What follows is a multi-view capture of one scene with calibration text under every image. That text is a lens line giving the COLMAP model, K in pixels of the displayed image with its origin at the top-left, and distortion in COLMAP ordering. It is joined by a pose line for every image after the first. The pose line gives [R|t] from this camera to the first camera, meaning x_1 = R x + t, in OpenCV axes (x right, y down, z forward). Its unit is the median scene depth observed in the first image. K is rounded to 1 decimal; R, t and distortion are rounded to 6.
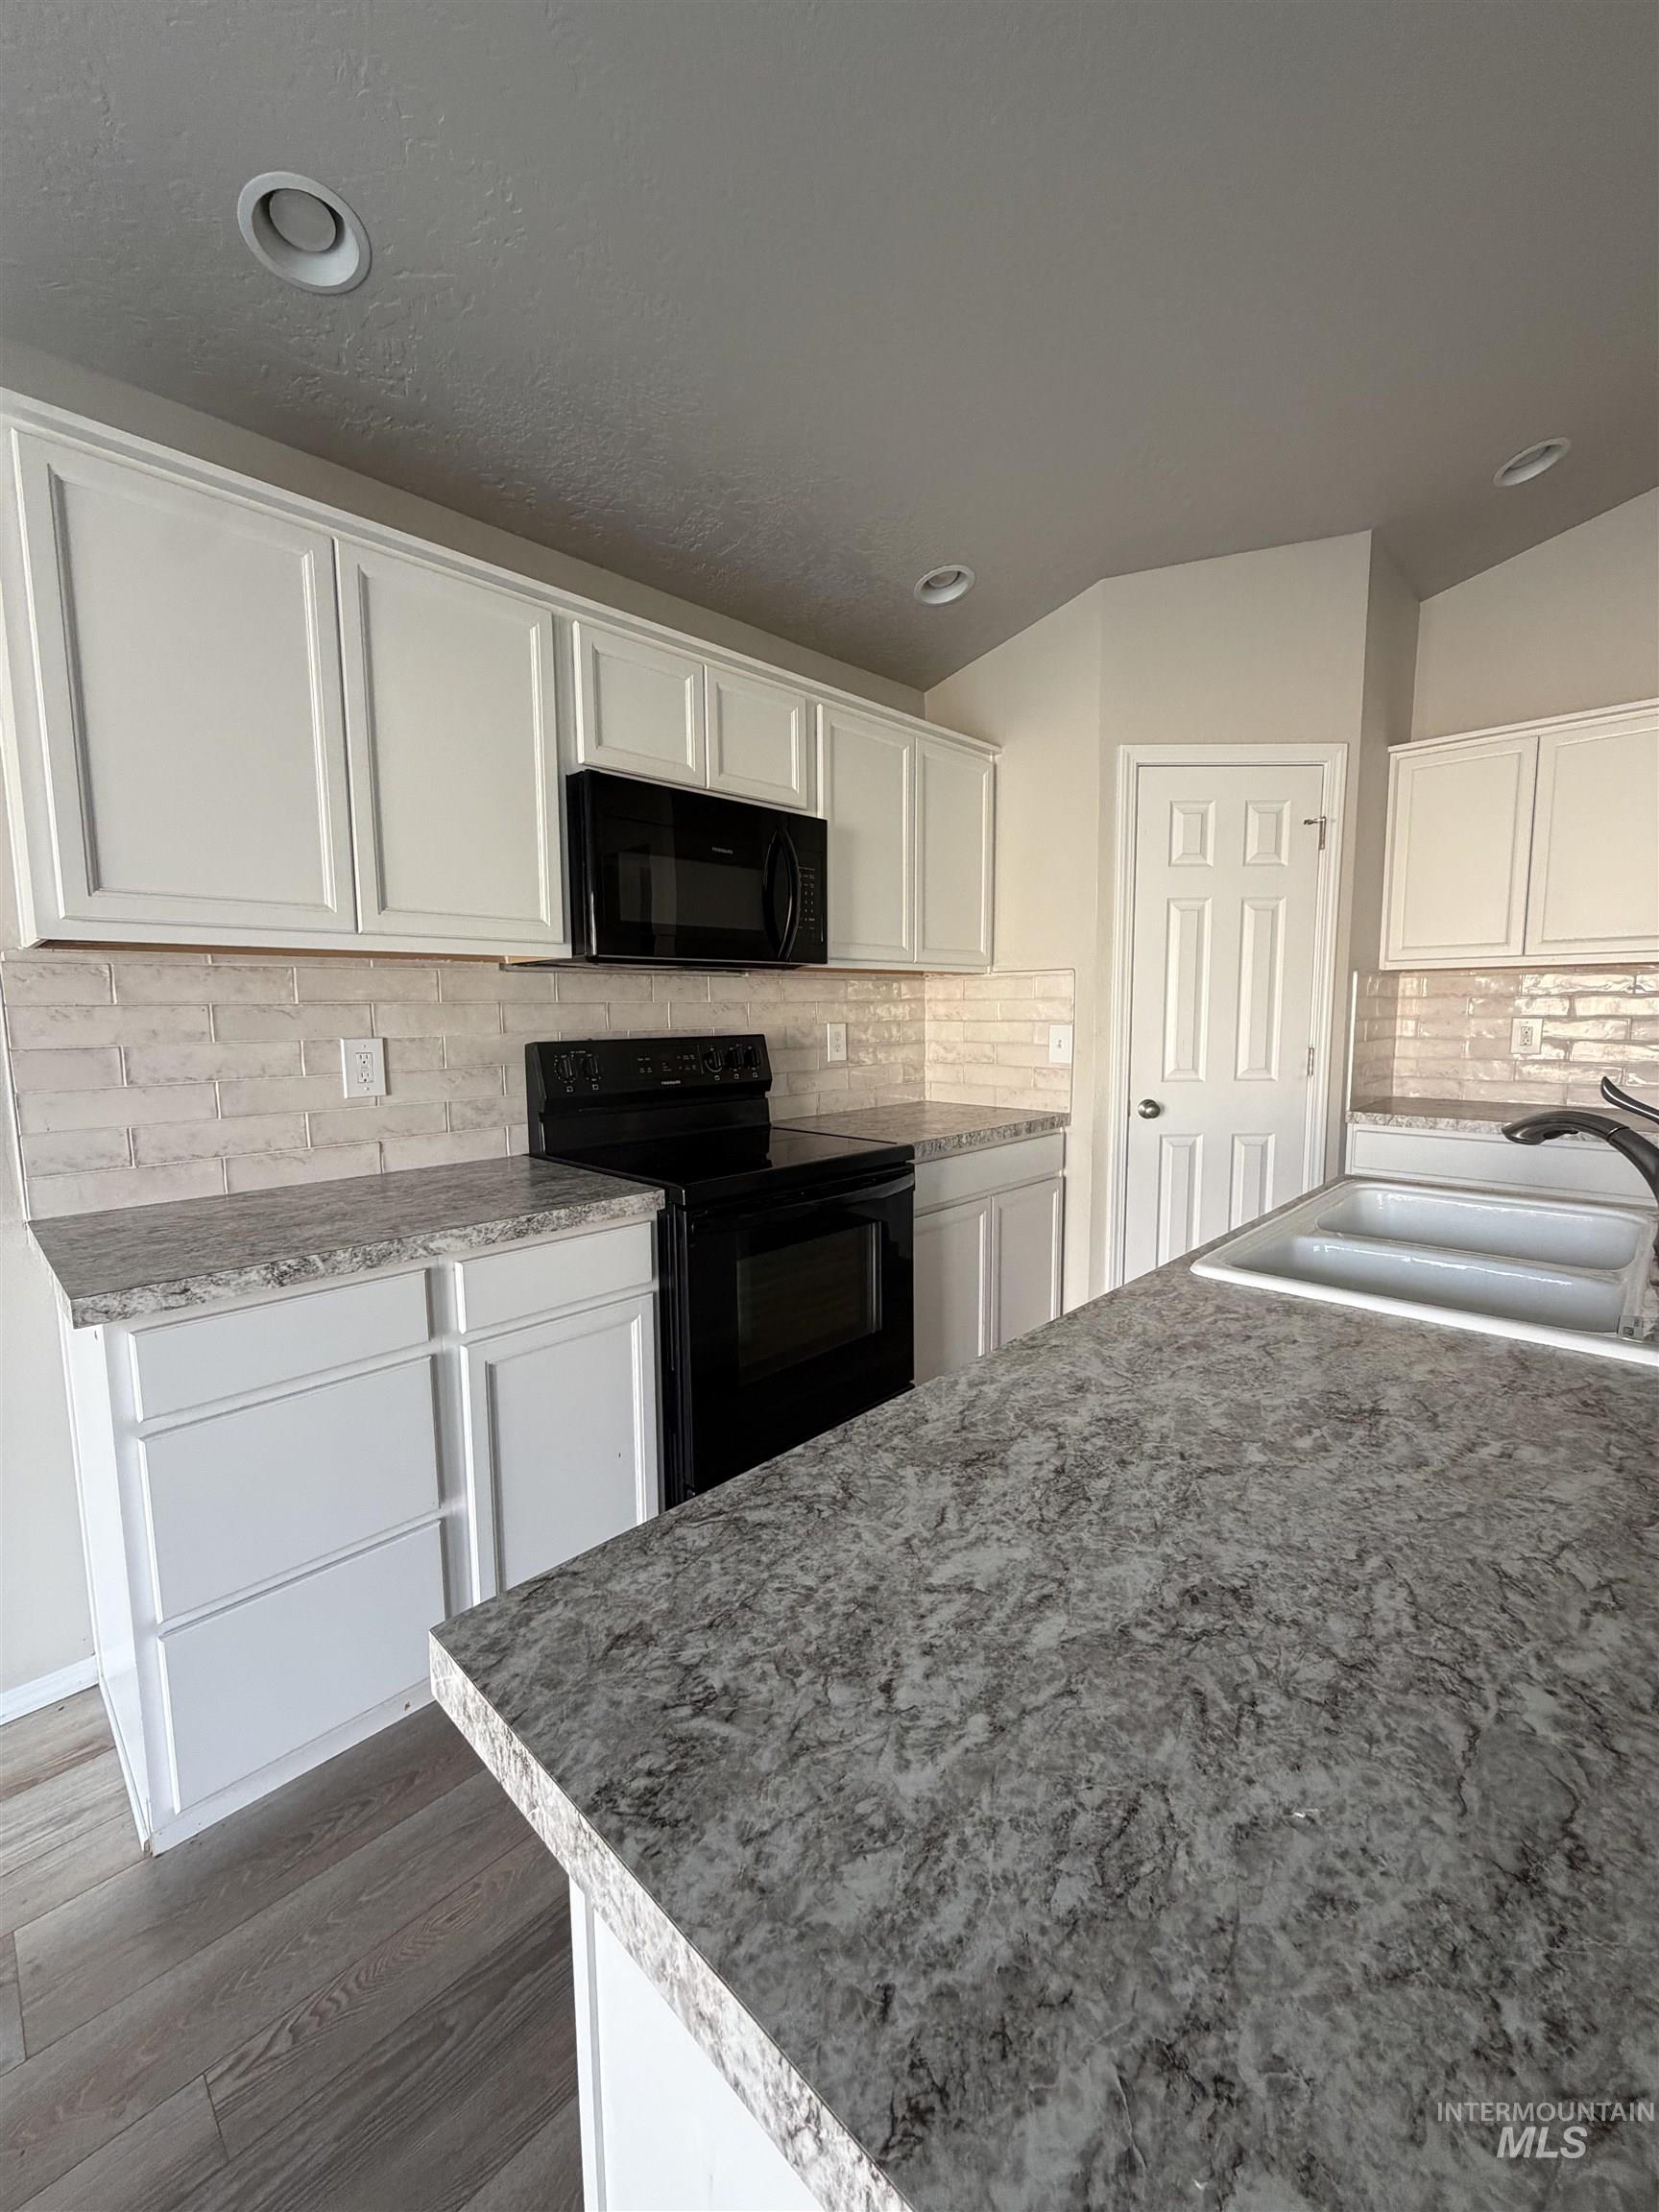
lens RADIAL K [[881.0, 0, 829.0], [0, 881.0, 1103.0], [0, 0, 1]] dist [0.001056, 0.000314]
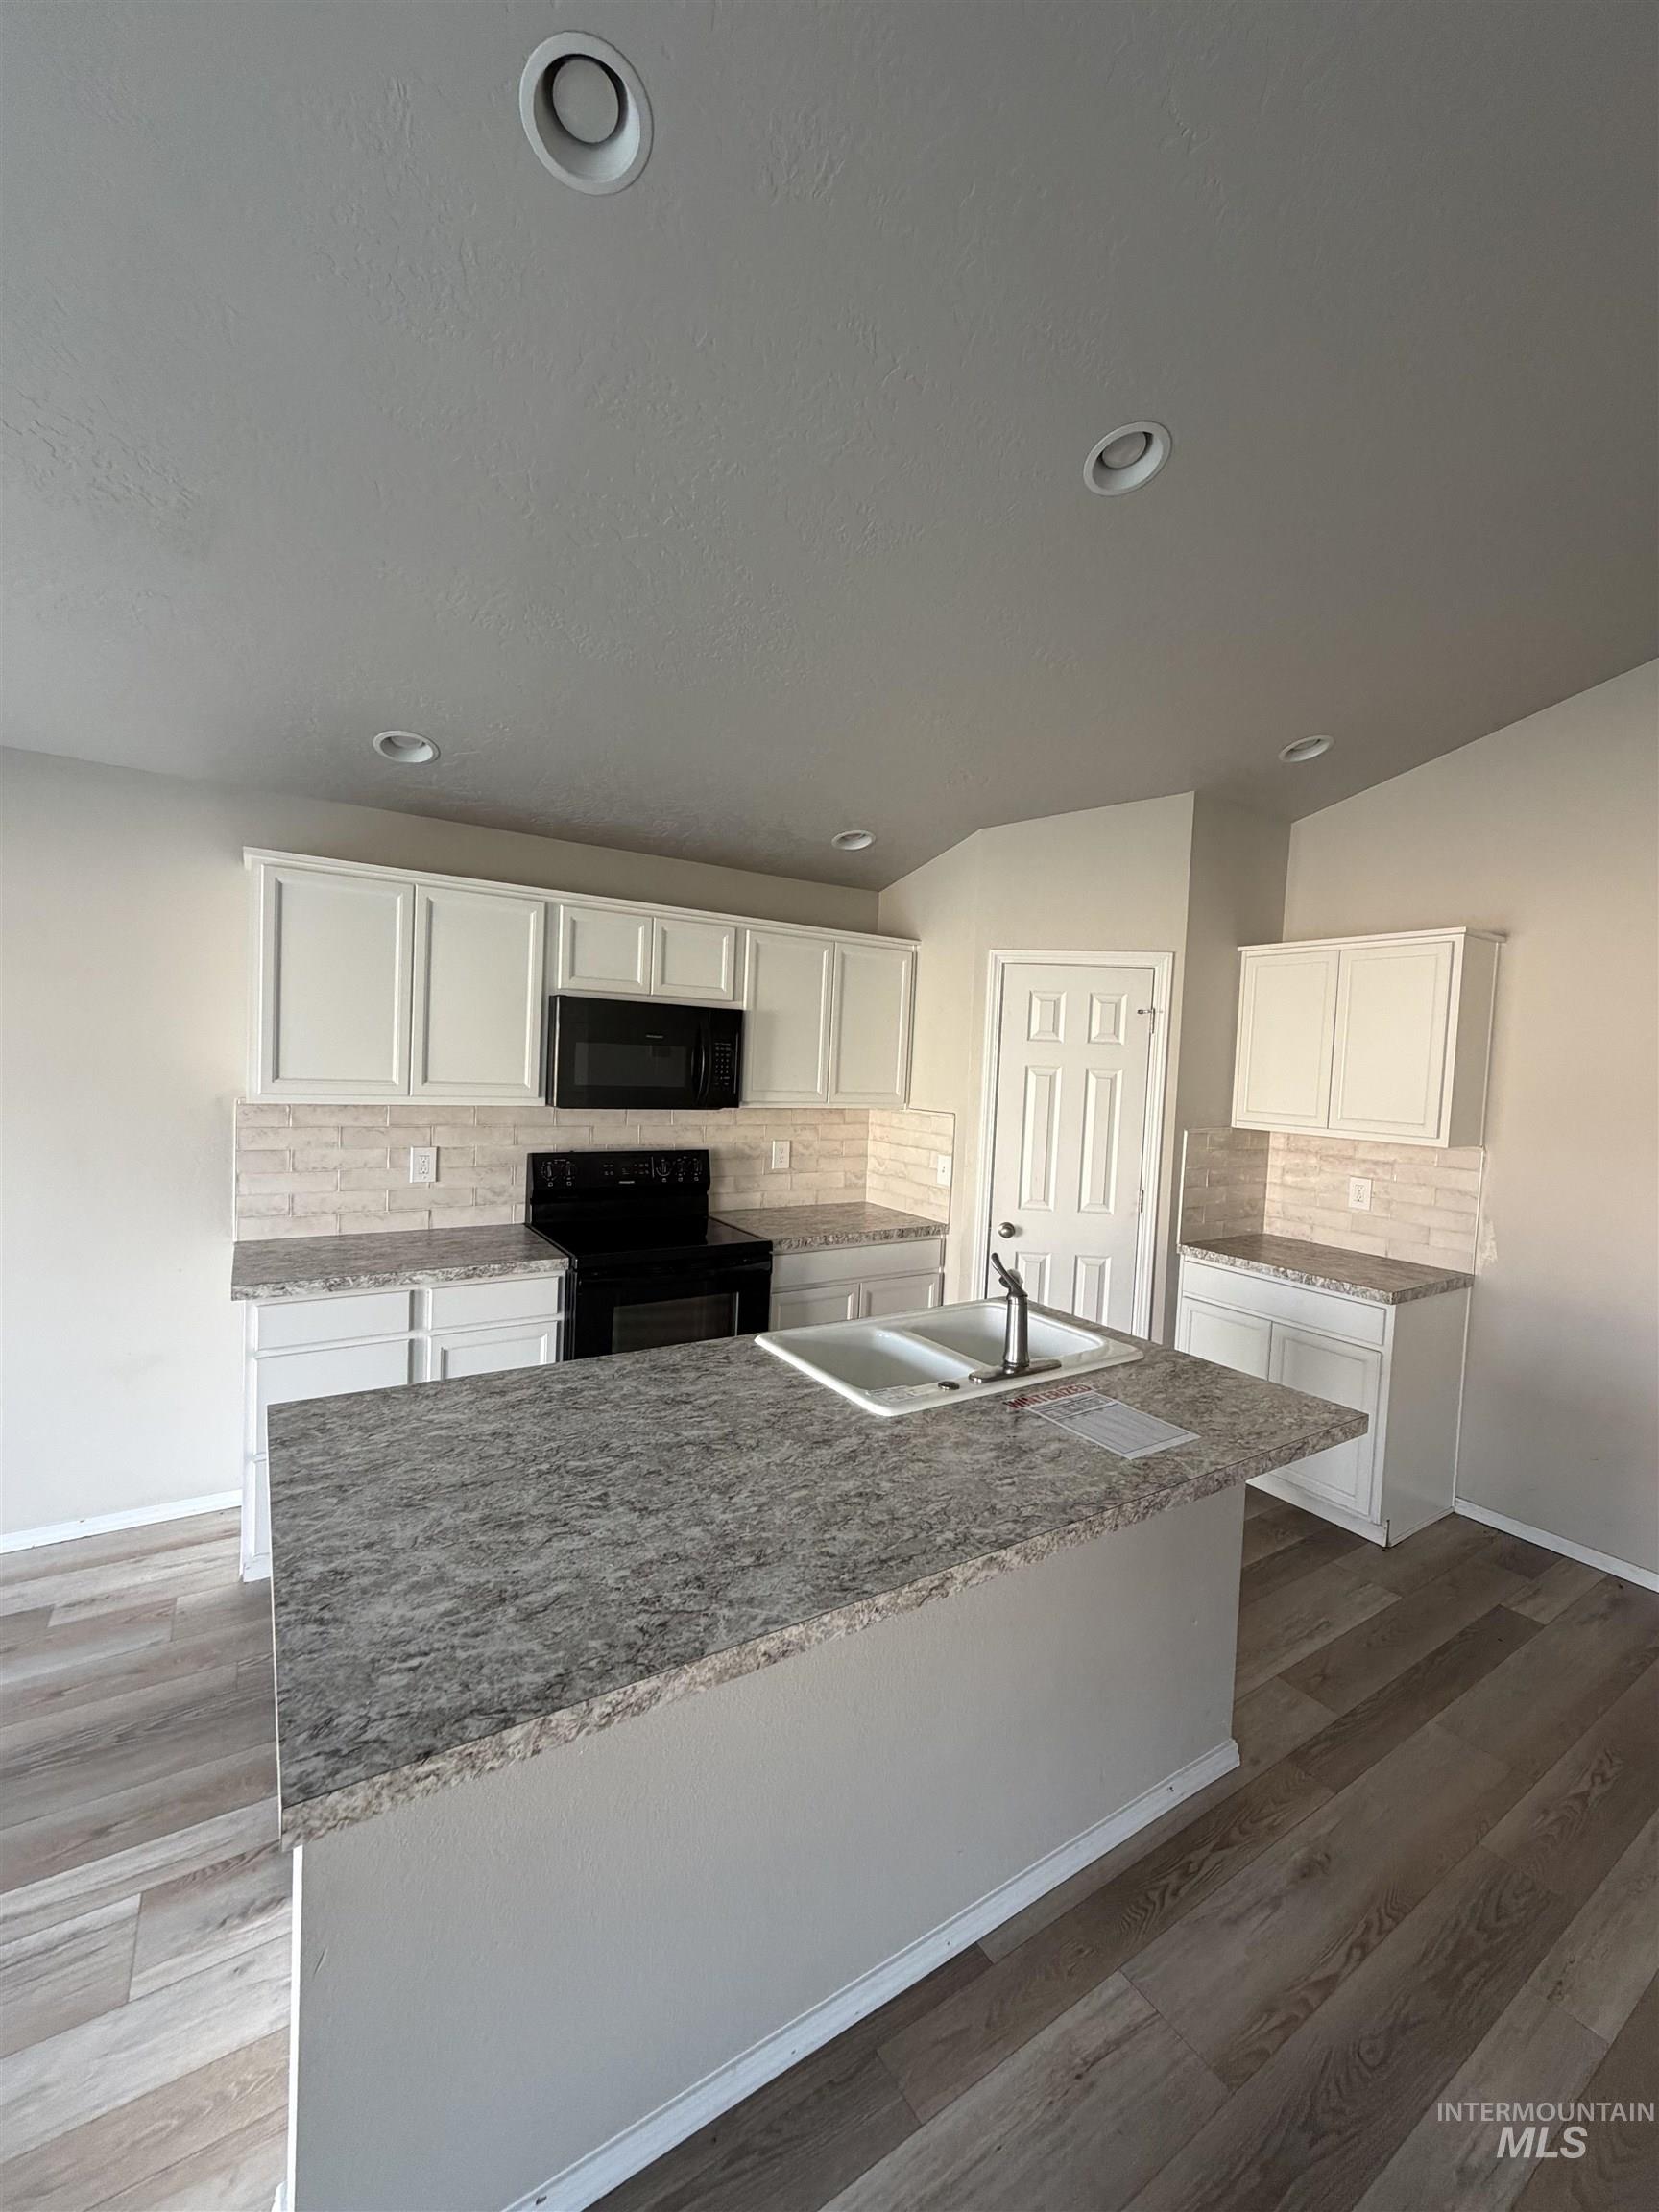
lens RADIAL K [[881.0, 0, 829.2], [0, 881.0, 1102.7], [0, 0, 1]] dist [0.001056, 0.000314]
pose [[0.973804, 0.063062, -0.218468, 0.570033], [-0.076723, 0.995556, -0.054614, -0.124156], [0.214053, 0.069945, 0.974315, -0.461014]]
